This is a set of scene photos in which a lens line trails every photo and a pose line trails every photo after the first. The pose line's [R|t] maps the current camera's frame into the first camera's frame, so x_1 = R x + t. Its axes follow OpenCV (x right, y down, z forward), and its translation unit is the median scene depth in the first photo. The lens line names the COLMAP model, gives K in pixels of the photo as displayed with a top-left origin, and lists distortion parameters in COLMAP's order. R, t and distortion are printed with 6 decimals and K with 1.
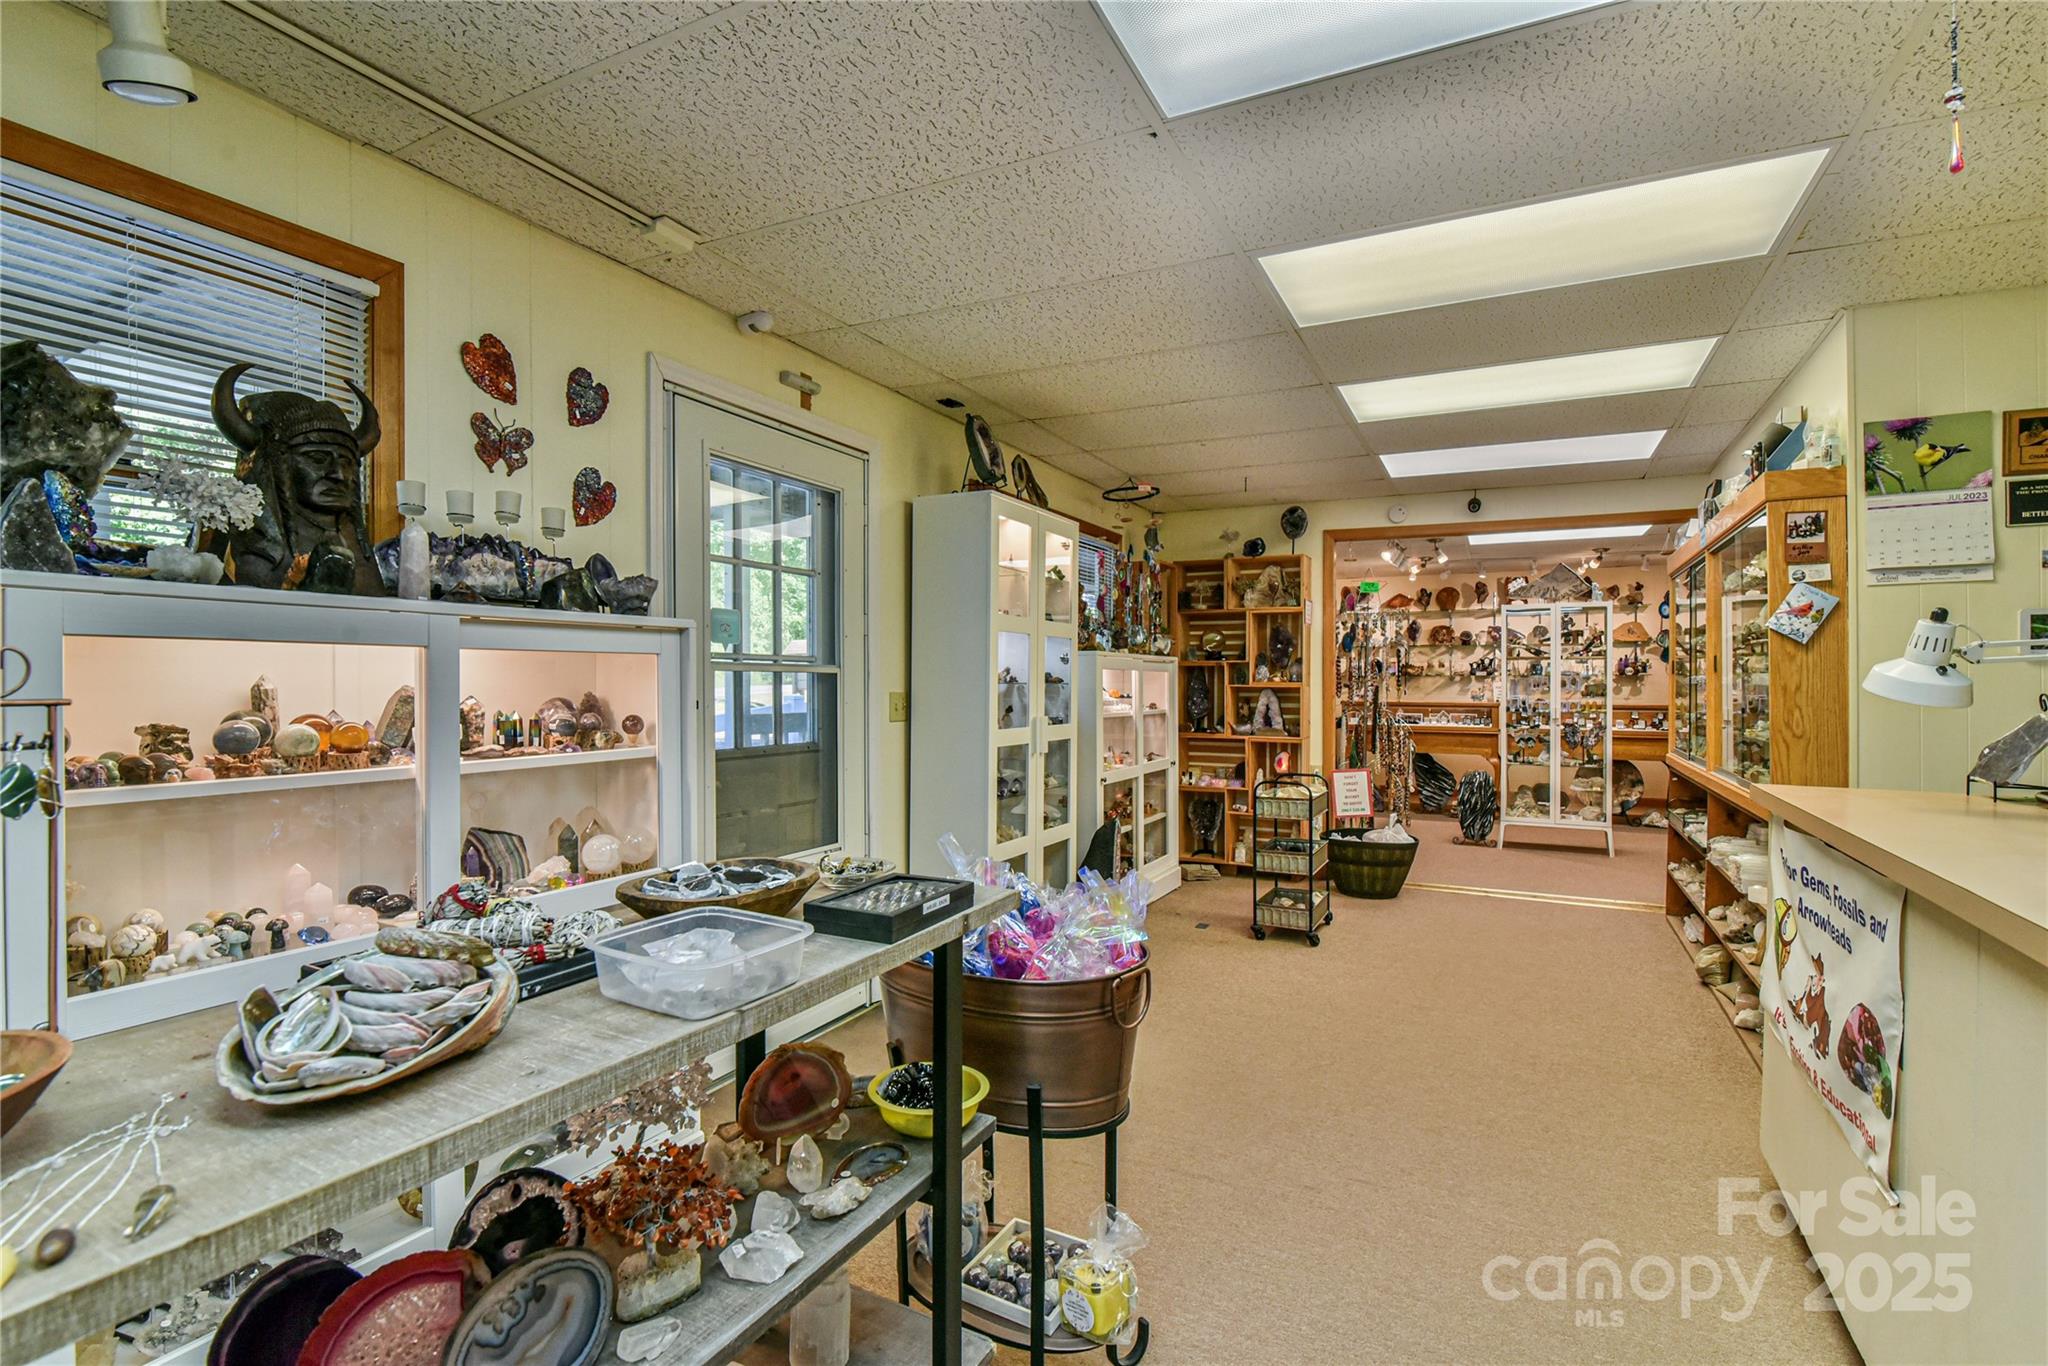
lens RADIAL K [[970.5, 0, 1024.0], [0, 970.5, 683.0], [0, 0, 1]] dist [-0.000901, 0.000140]
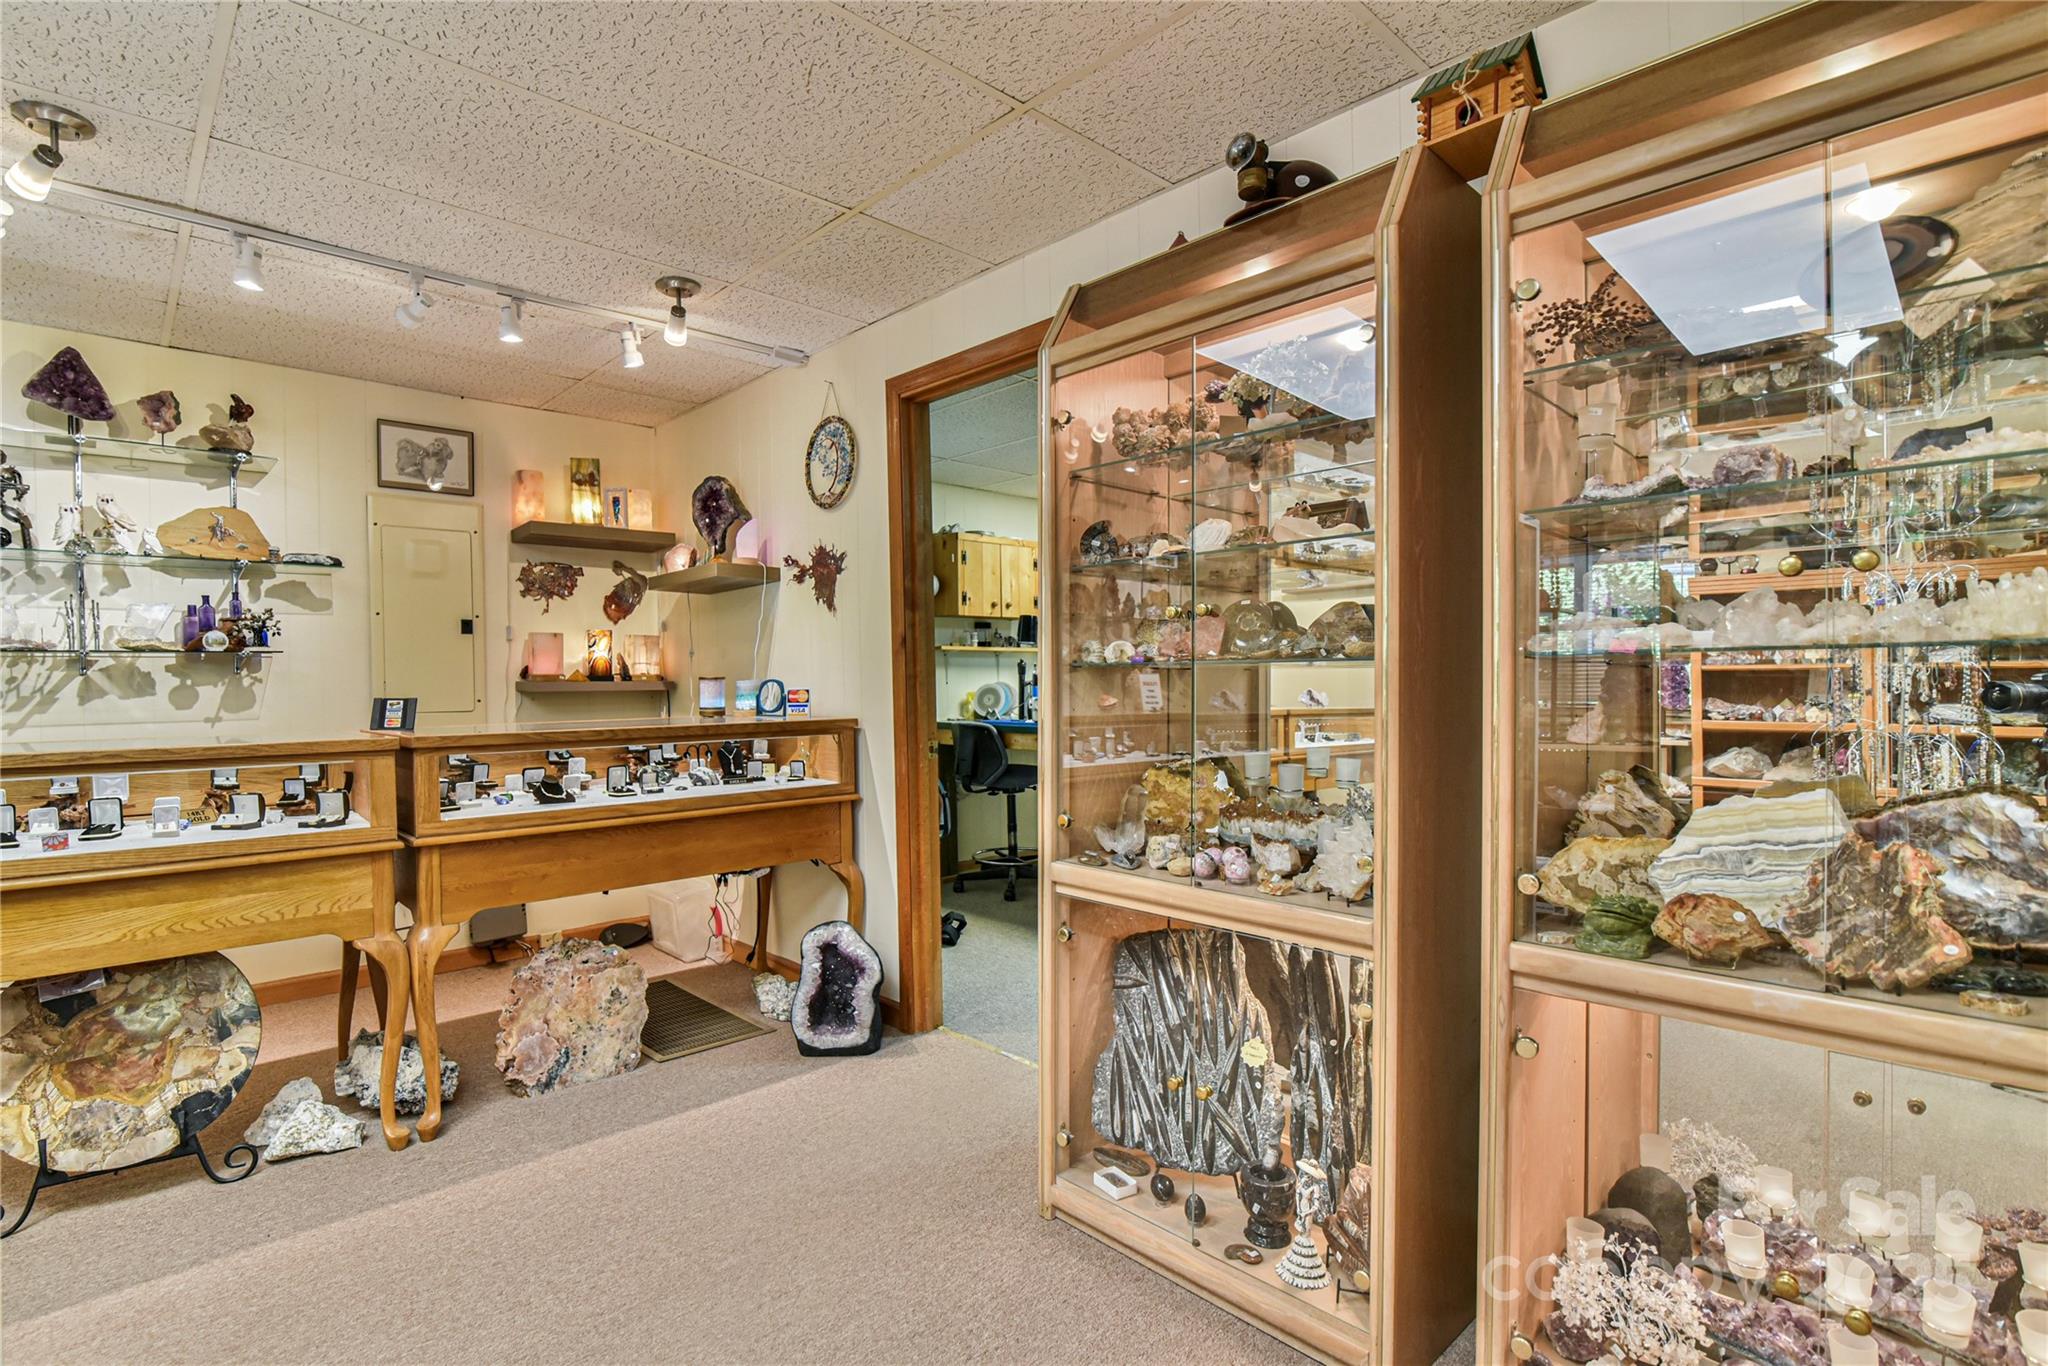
lens RADIAL K [[978.0, 0, 1016.5], [0, 978.0, 694.2], [0, 0, 1]] dist [-0.023732, 0.001357]
pose [[0.344121, -0.018546, 0.938742, 0.607564], [0.017588, 0.999757, 0.013305, 0.011504], [-0.938760, 0.011932, 0.344364, 0.932355]]
